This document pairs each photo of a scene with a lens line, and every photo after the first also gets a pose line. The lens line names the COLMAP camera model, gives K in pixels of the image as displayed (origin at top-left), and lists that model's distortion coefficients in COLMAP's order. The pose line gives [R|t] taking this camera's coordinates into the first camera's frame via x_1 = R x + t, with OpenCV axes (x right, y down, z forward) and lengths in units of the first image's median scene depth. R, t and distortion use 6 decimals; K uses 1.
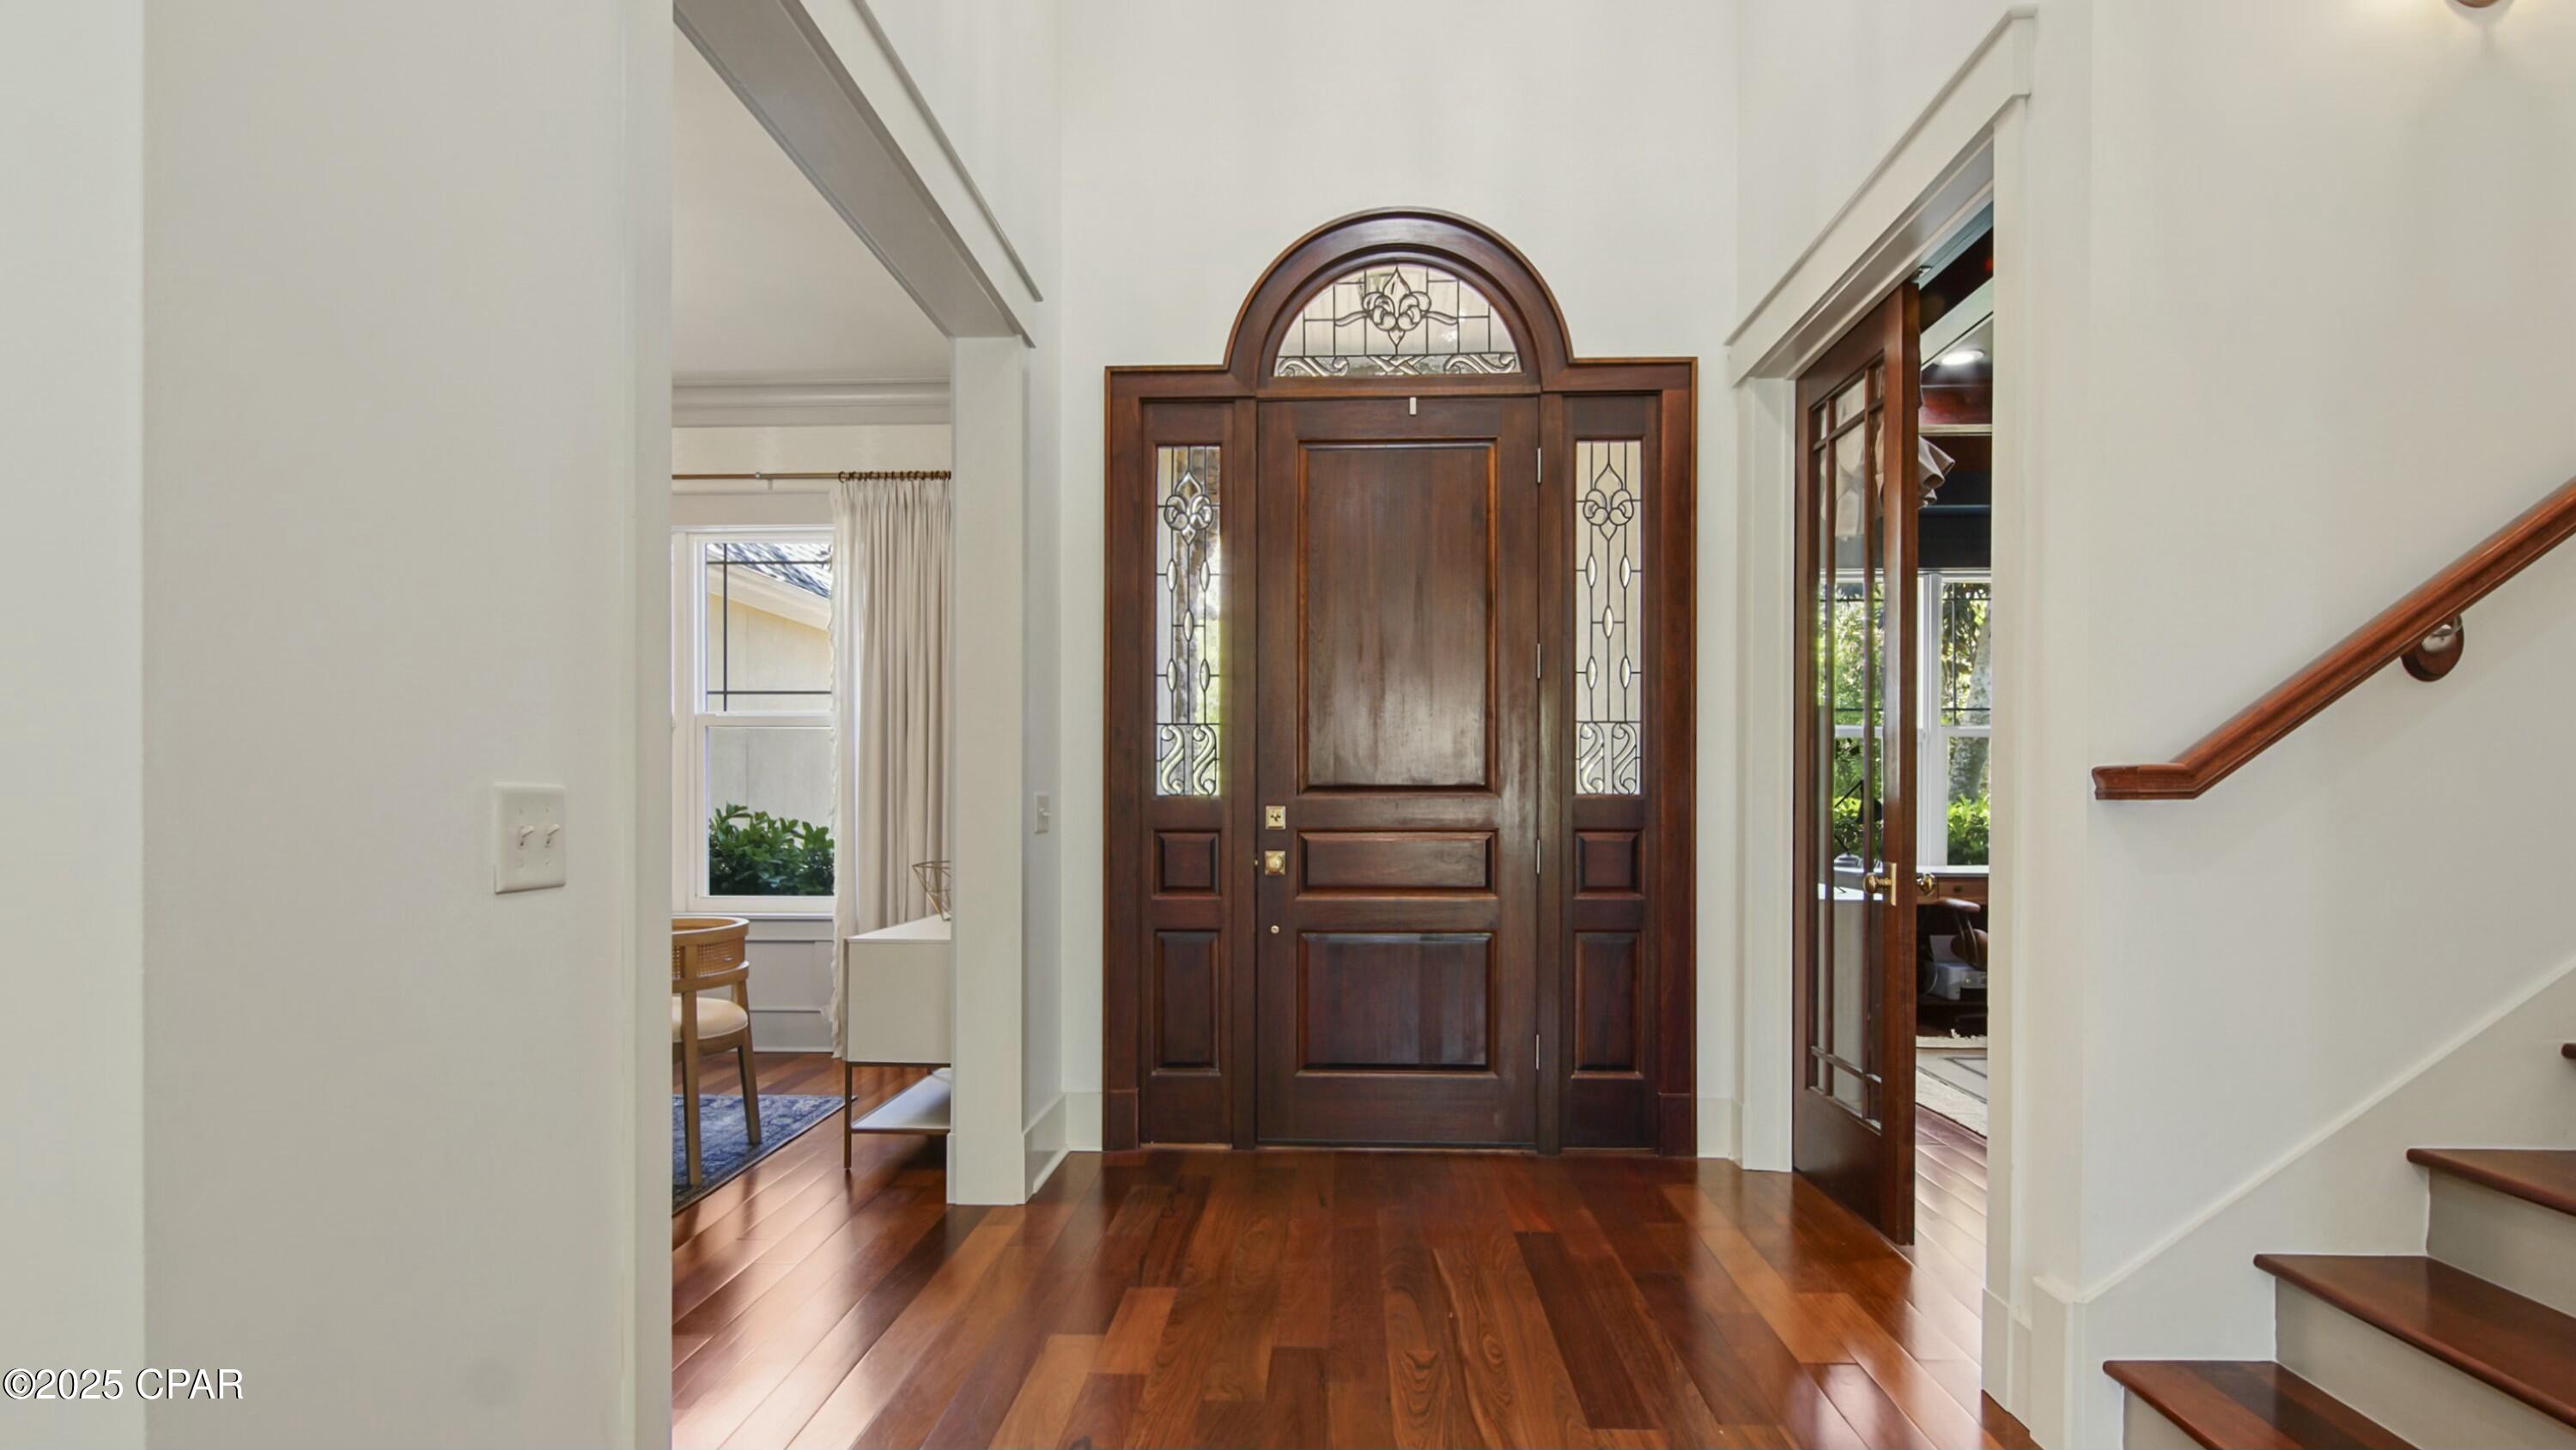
lens RADIAL K [[1201.4, 0, 1333.1], [0, 1201.4, 812.1], [0, 0, 1]] dist [-0.004713, 0.001592]
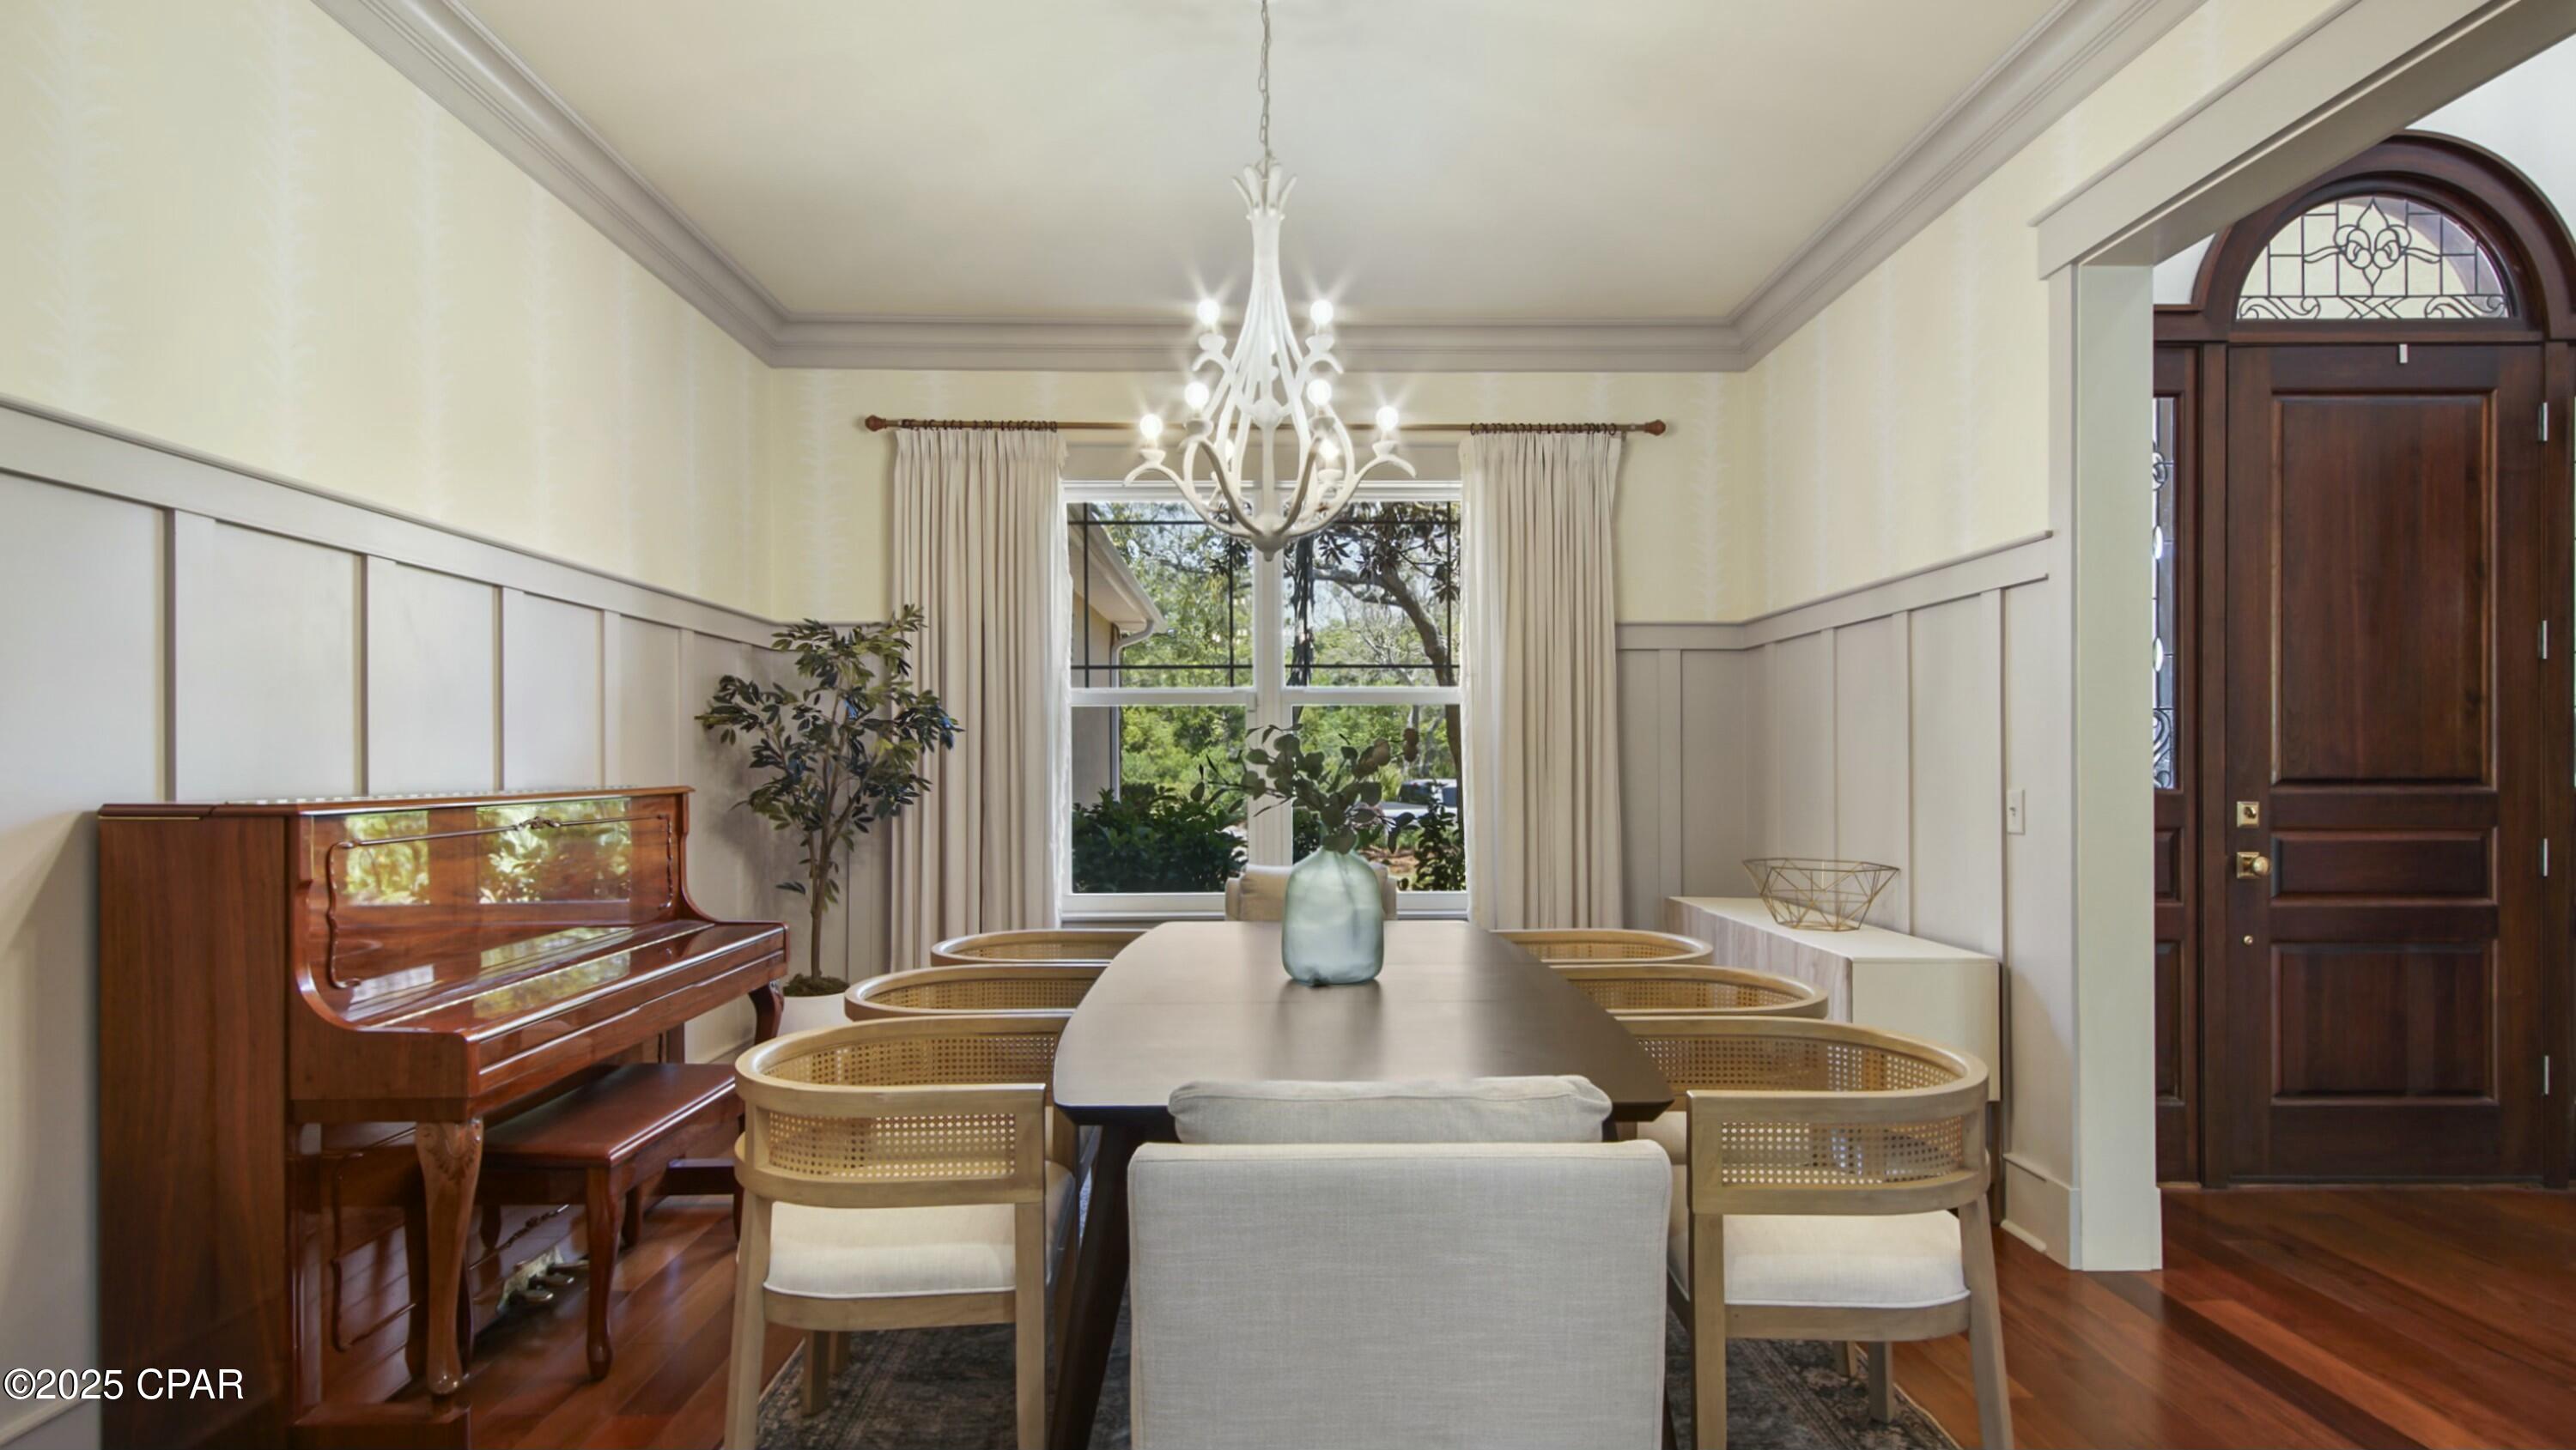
lens RADIAL K [[1201.4, 0, 1251.8], [0, 1201.4, 775.3], [0, 0, 1]] dist [-0.004713, 0.001592]
pose [[0.998968, -0.002012, 0.045382, -0.822325], [0.002267, 0.999982, -0.005585, -0.020966], [-0.045370, 0.005682, 0.998954, 0.149500]]
